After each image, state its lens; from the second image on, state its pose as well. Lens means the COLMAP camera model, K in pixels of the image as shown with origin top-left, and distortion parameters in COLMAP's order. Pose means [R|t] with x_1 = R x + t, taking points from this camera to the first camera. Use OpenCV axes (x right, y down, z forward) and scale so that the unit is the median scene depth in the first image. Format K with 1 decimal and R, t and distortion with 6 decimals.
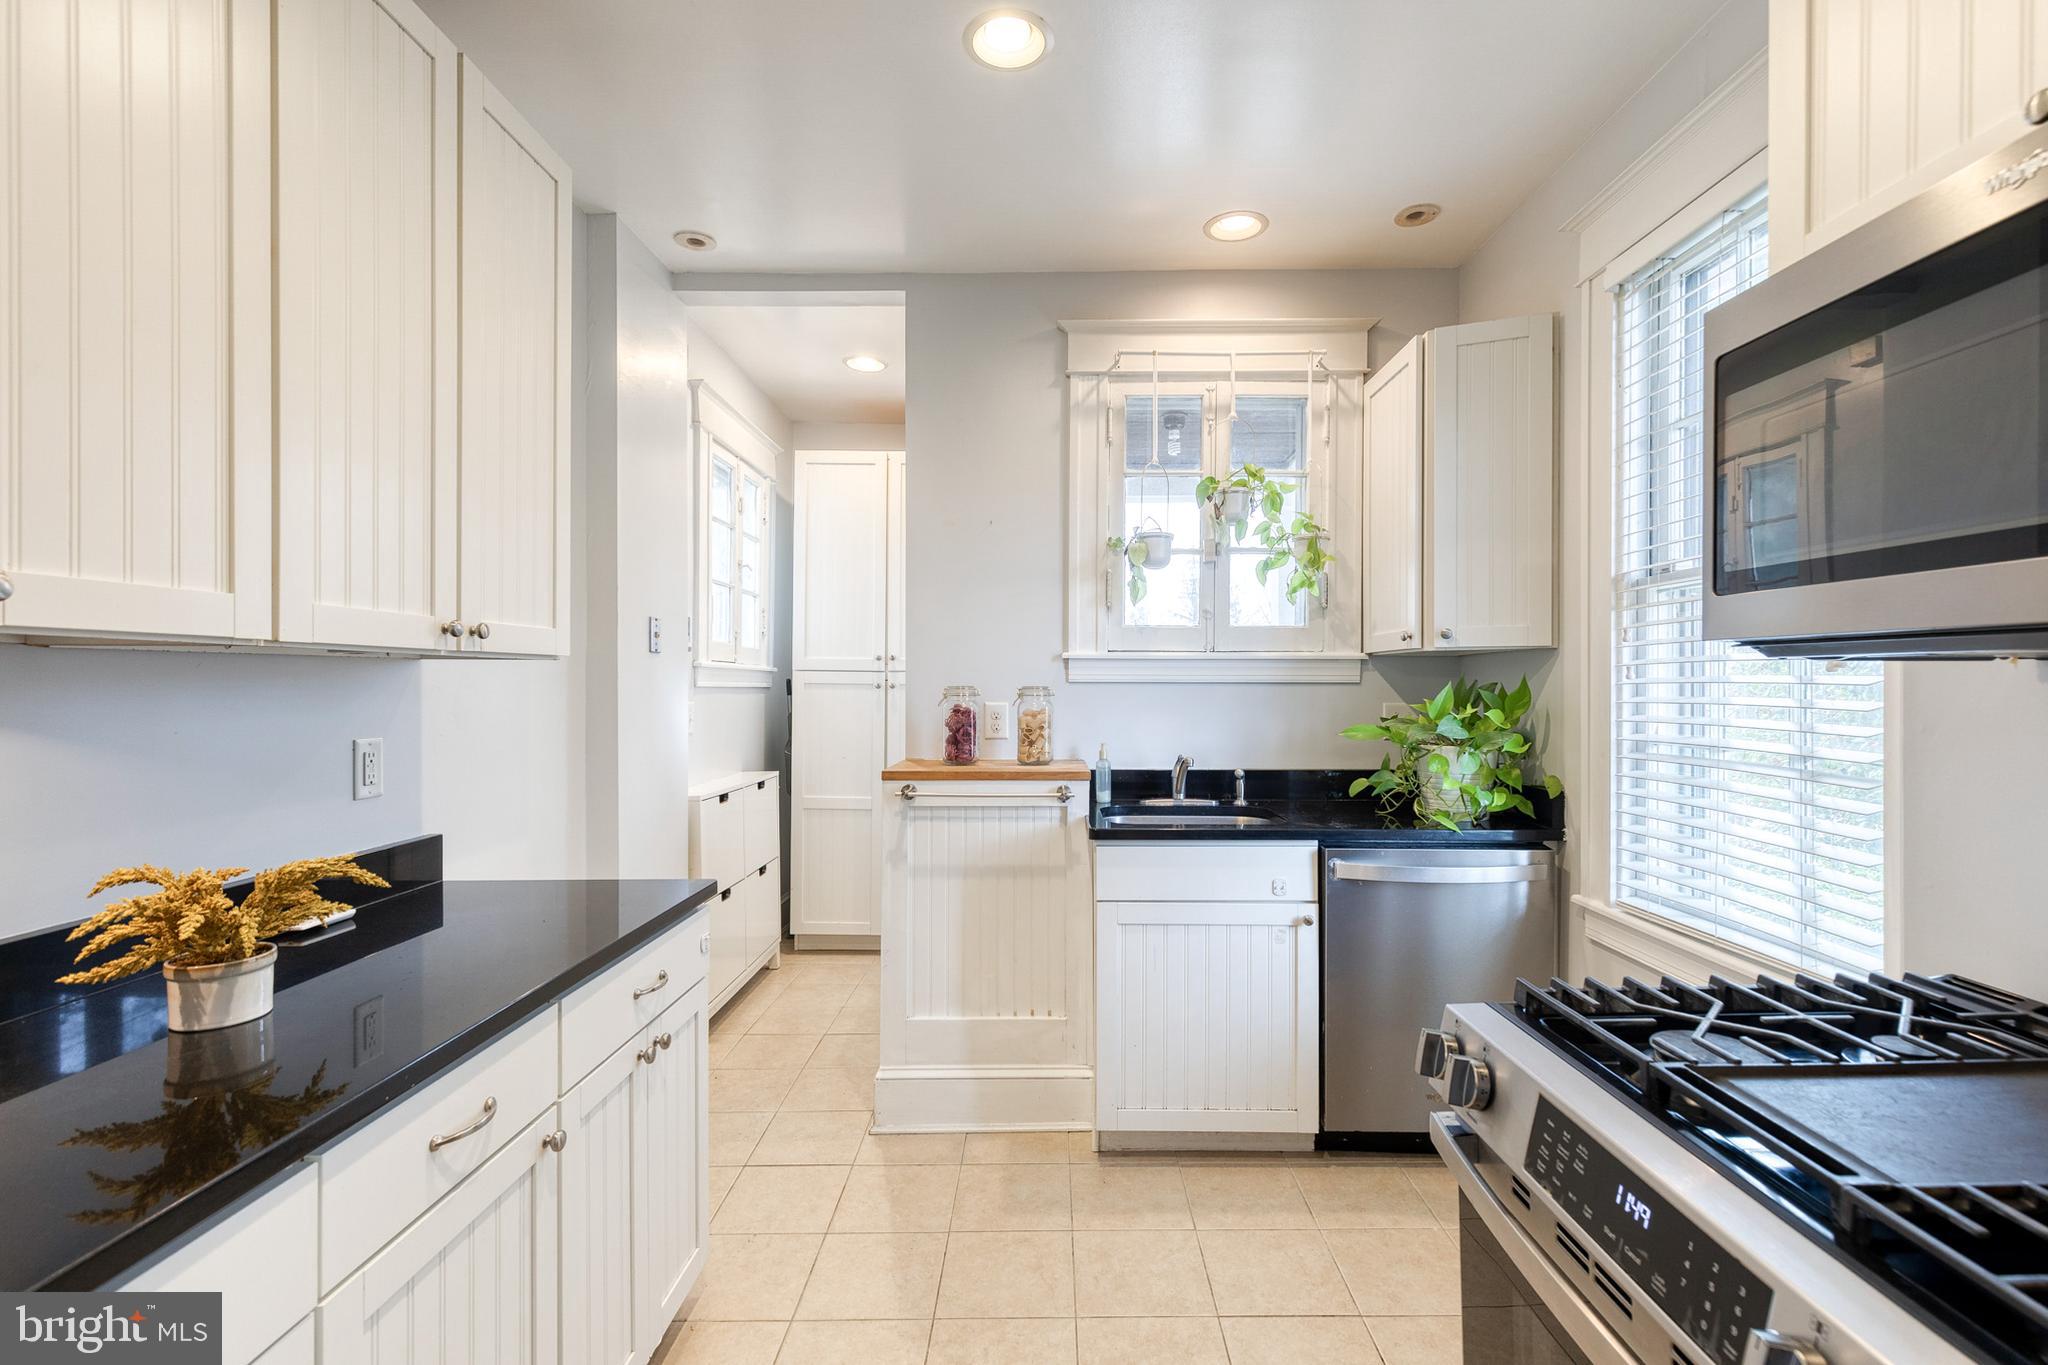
lens RADIAL K [[921.0, 0, 1034.3], [0, 921.0, 681.7], [0, 0, 1]] dist [0.007627, 0.000144]
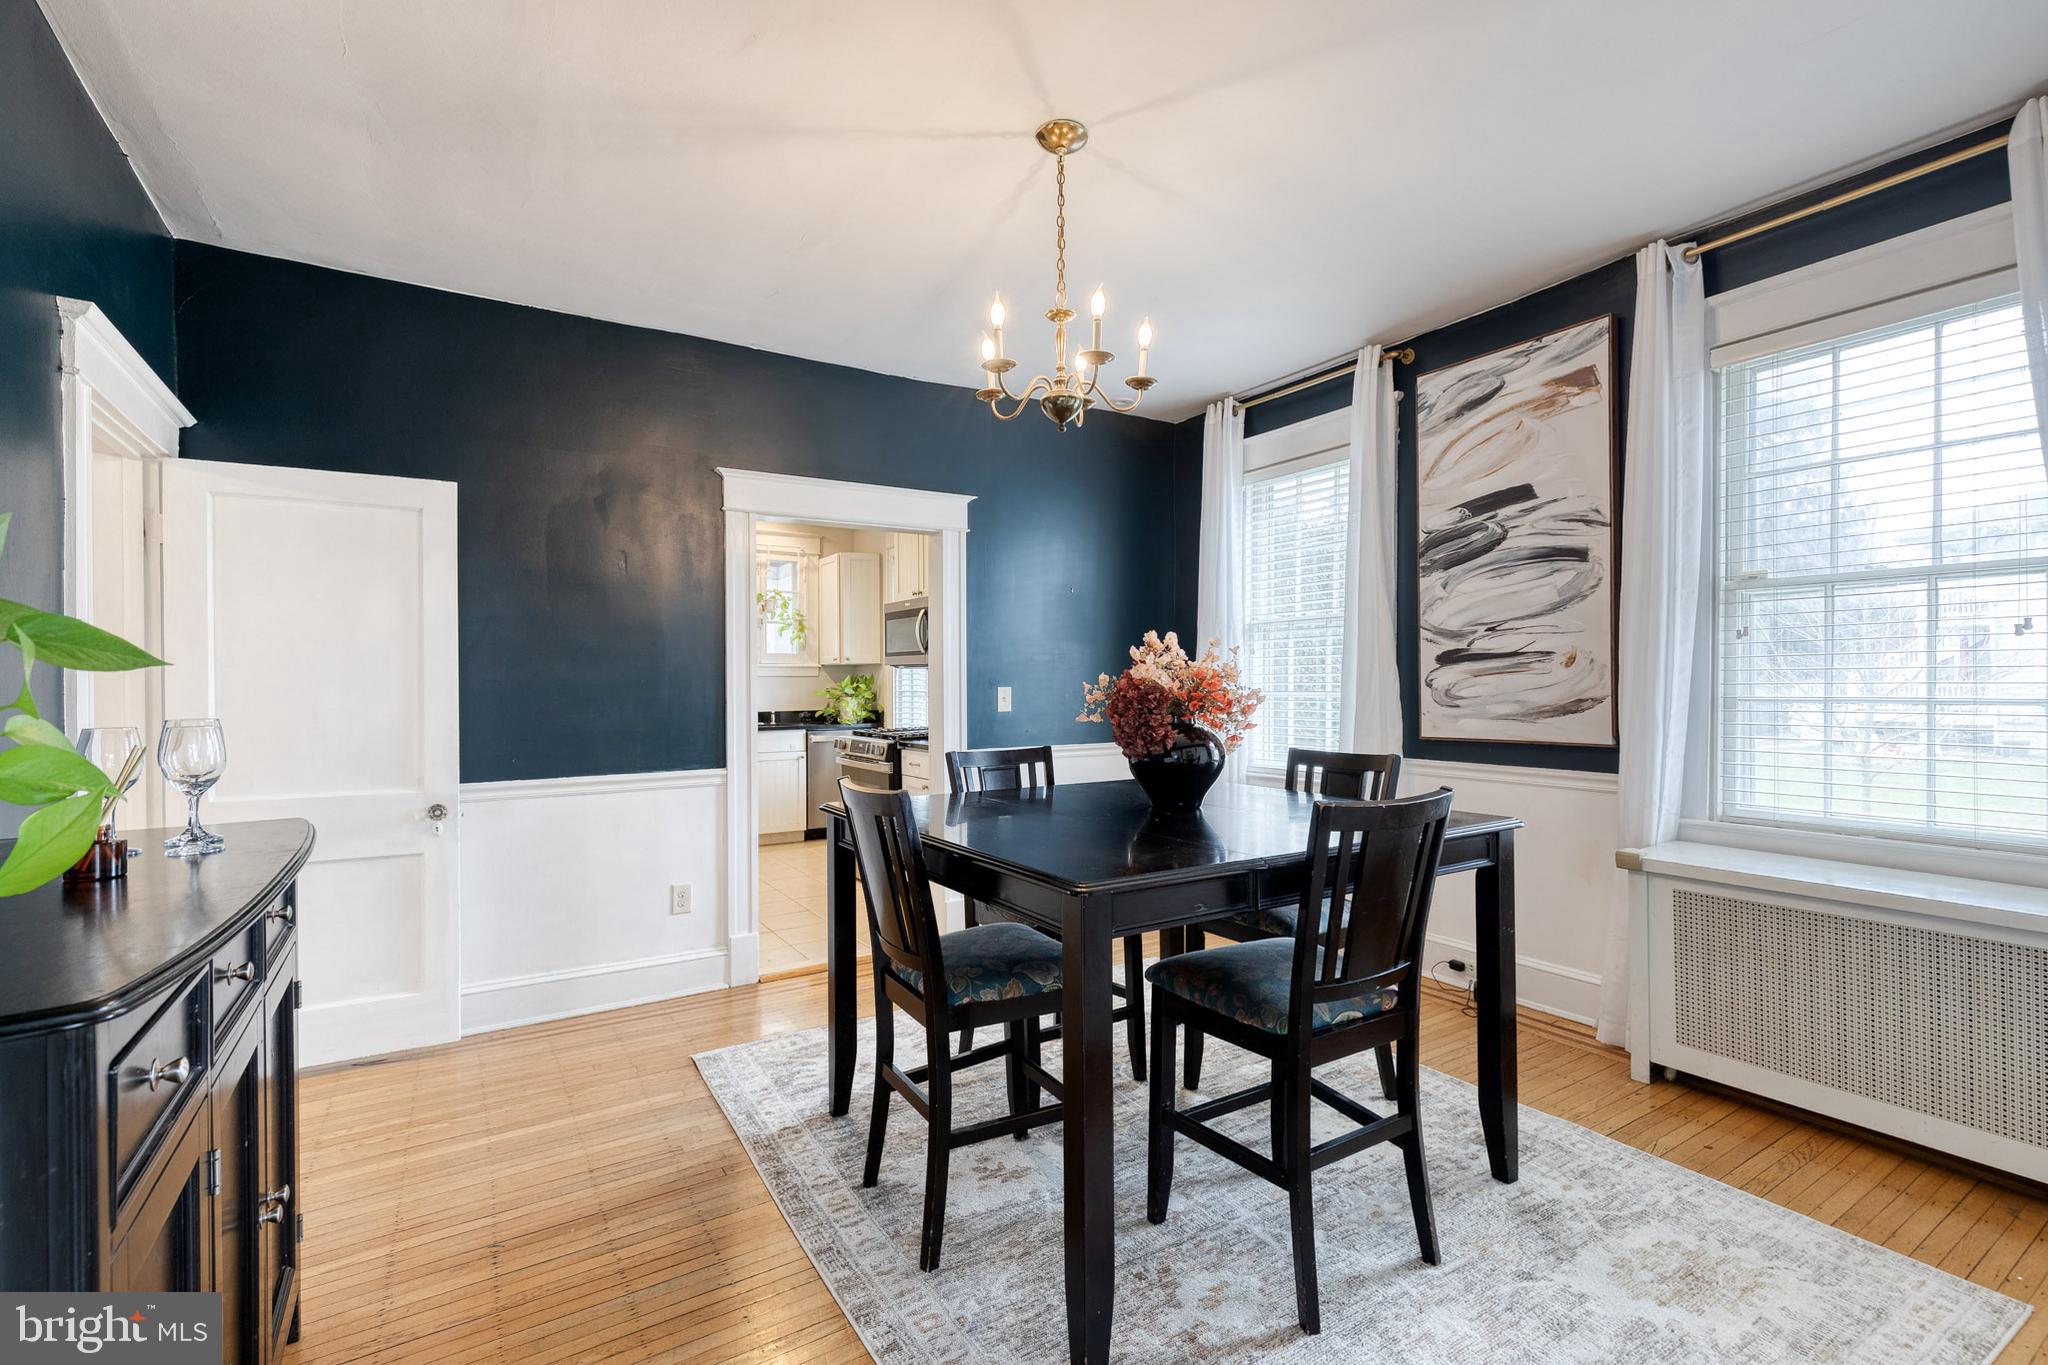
lens RADIAL K [[921.0, 0, 1033.4], [0, 921.0, 676.2], [0, 0, 1]] dist [0.007627, 0.000144]
pose [[0.840729, -0.007452, 0.541406, -0.589045], [0.011743, 0.999921, -0.004473, 0.022419], [-0.541329, 0.010118, 0.840750, -1.635457]]
